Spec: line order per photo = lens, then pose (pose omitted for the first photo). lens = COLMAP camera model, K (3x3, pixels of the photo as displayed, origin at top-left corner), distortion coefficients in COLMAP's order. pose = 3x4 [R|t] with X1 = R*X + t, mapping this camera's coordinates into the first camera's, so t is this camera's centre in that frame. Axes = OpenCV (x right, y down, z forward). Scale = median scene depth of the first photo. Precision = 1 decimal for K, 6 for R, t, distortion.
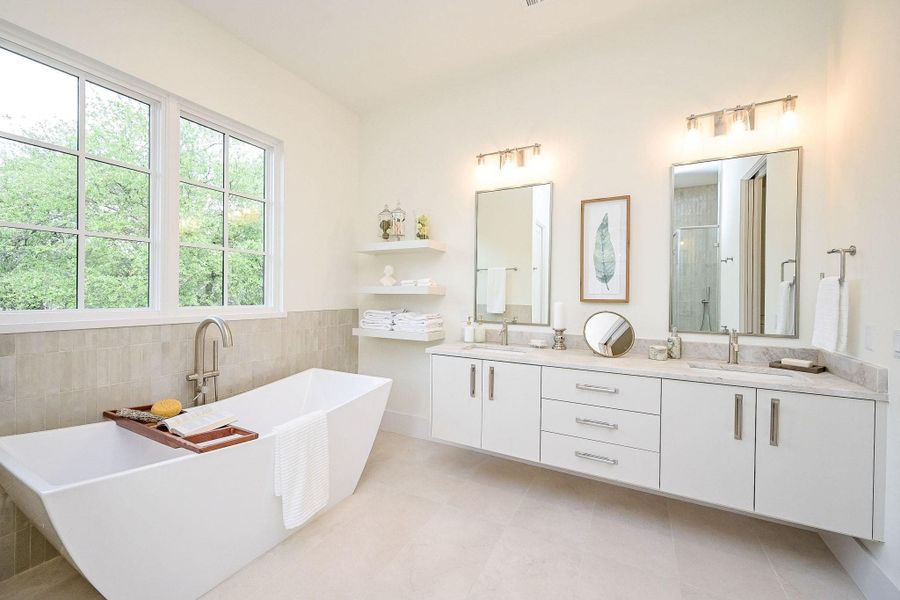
lens RADIAL K [[350.4, 0, 442.6], [0, 350.4, 295.1], [0, 0, 1]] dist [-0.011115, -0.000172]
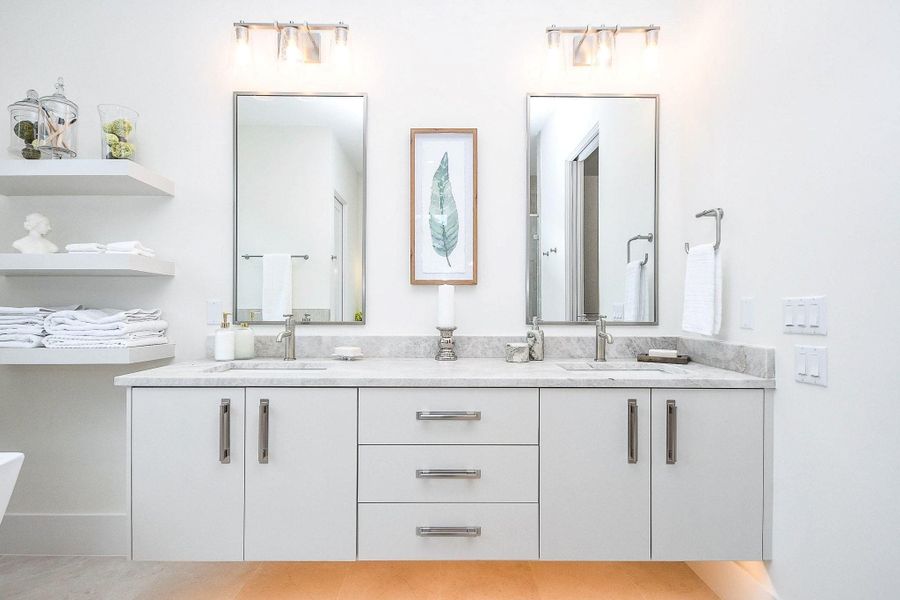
lens RADIAL K [[443.3, 0, 437.5], [0, 443.3, 305.6], [0, 0, 1]] dist [0.006888, -0.003848]
pose [[0.879941, -0.009177, 0.474994, 0.050208], [0.011086, 0.999938, -0.001217, 0.062899], [-0.474954, 0.006337, 0.879988, 0.269949]]
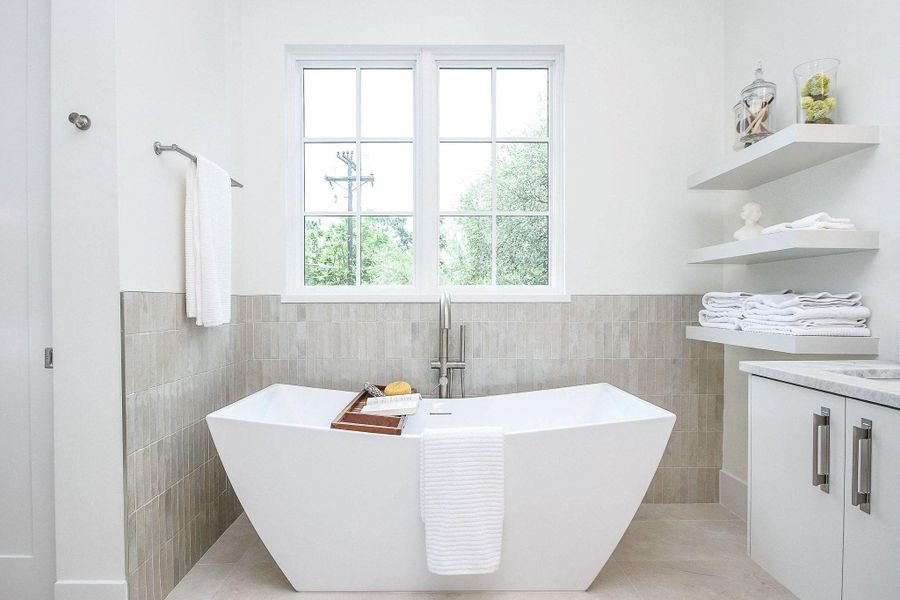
lens RADIAL K [[518.3, 0, 448.0], [0, 518.3, 304.7], [0, 0, 1]] dist [0.000616, -0.000843]
pose [[0.498820, -0.005057, -0.866691, 0.355728], [0.007303, 0.999972, -0.001631, 0.077835], [0.866675, -0.005516, 0.498843, 0.334745]]
